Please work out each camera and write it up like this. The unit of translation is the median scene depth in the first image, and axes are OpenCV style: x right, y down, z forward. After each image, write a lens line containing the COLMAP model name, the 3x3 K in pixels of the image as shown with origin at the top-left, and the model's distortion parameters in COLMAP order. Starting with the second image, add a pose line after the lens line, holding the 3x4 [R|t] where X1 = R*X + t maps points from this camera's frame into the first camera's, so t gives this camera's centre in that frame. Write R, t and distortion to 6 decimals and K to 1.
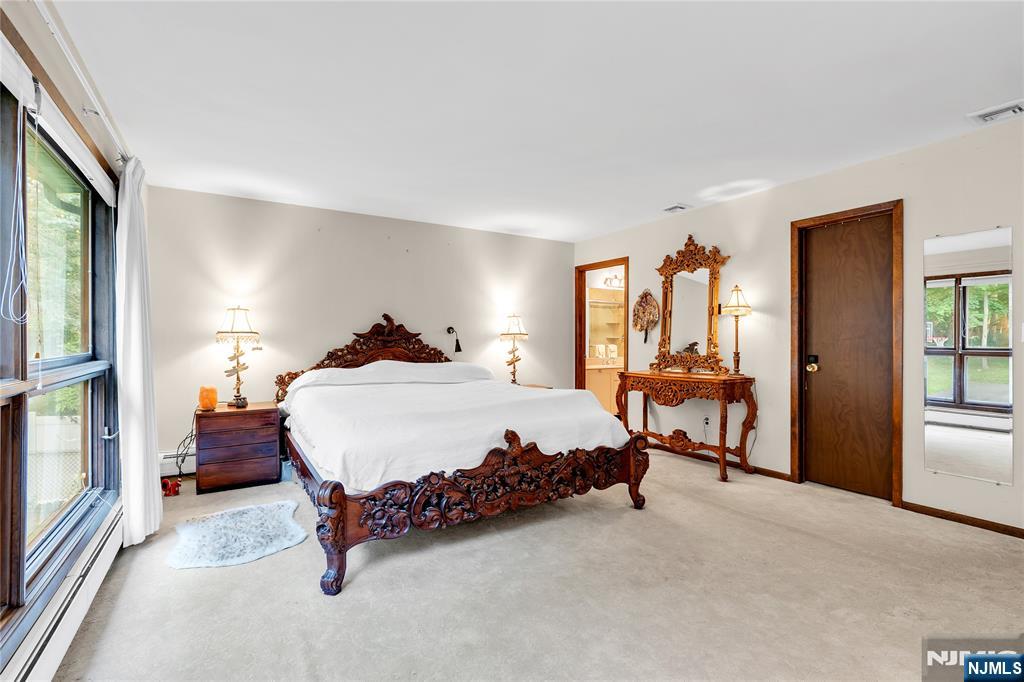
lens RADIAL K [[460.9, 0, 507.4], [0, 460.9, 341.4], [0, 0, 1]] dist [-0.012191, 0.004791]
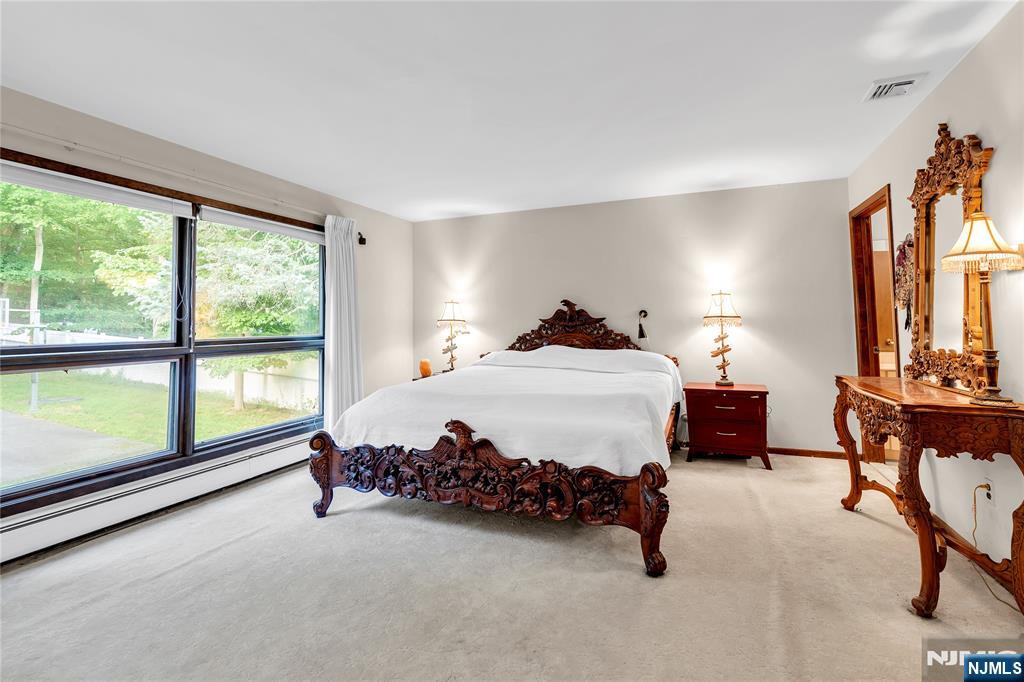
lens RADIAL K [[460.9, 0, 505.0], [0, 460.9, 302.7], [0, 0, 1]] dist [-0.012191, 0.004791]
pose [[0.605209, -0.041975, -0.794959, 0.529440], [0.004409, 0.998770, -0.049380, -0.003709], [0.796054, 0.026380, 0.604650, 0.305767]]
